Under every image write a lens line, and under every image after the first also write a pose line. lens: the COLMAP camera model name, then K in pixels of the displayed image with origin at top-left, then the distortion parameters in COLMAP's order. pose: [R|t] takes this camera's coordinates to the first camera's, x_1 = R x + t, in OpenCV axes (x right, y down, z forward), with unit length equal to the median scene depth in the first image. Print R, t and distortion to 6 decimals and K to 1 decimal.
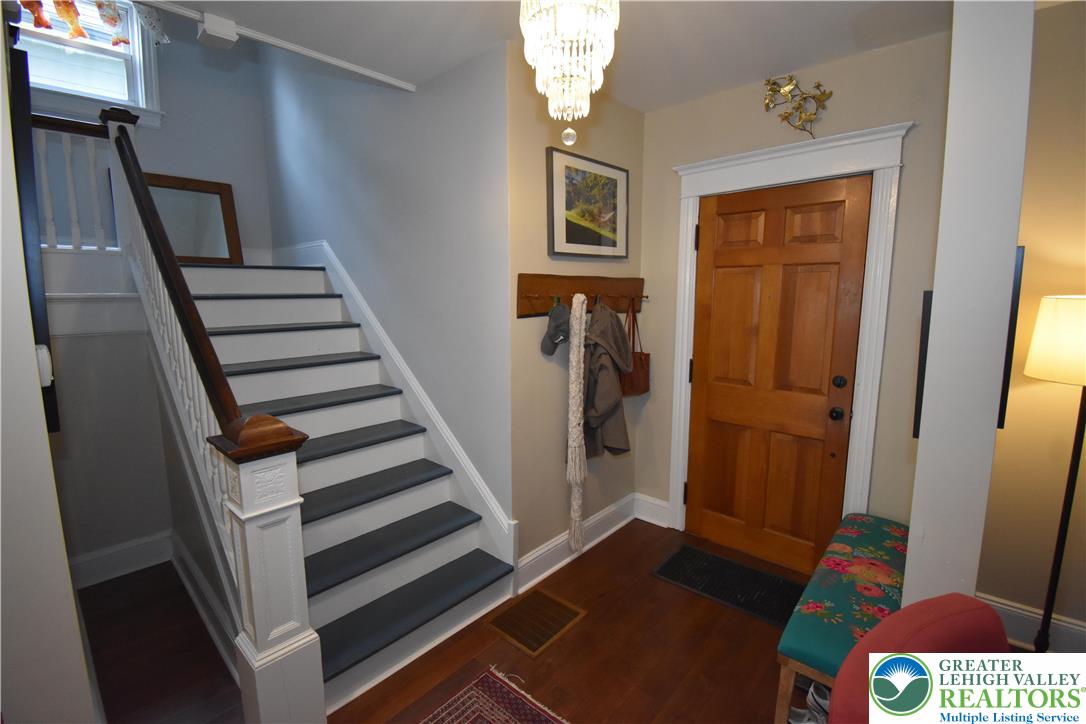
lens RADIAL K [[478.0, 0, 549.0], [0, 478.0, 362.2], [0, 0, 1]] dist [0.001788, -0.015565]
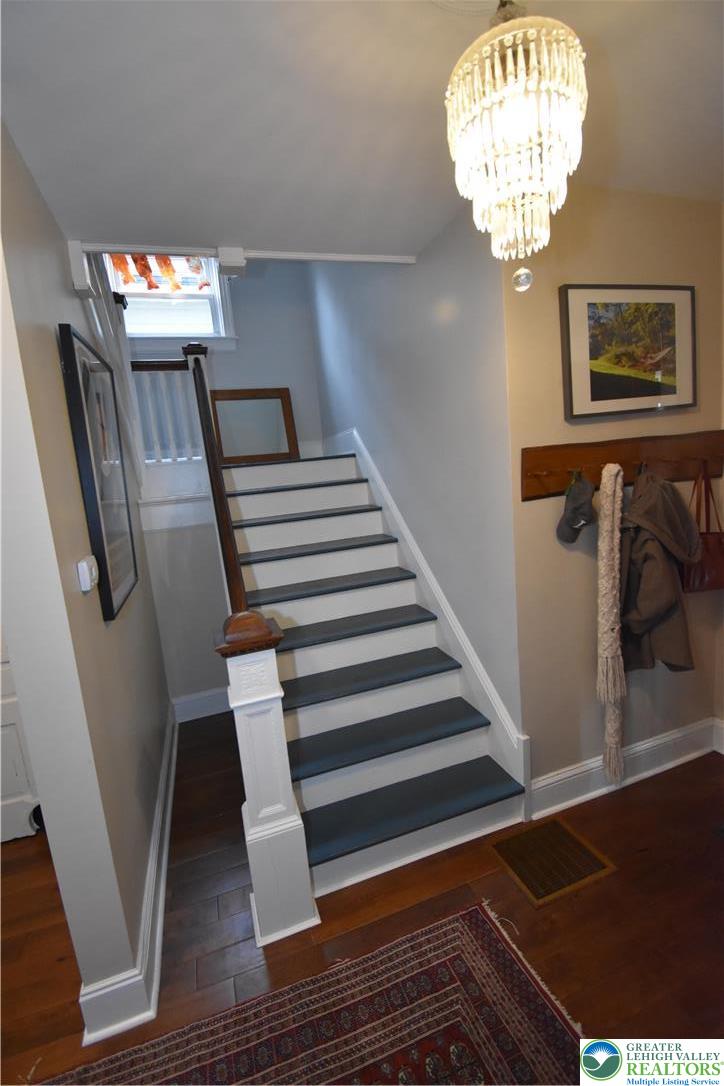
lens RADIAL K [[478.0, 0, 363.6], [0, 478.0, 541.0], [0, 0, 1]] dist [0.001788, -0.015565]
pose [[0.865141, -0.002484, -0.501523, 0.104163], [0.019362, 0.999408, 0.028450, -0.047303], [0.501156, -0.034324, 0.864676, 0.116932]]
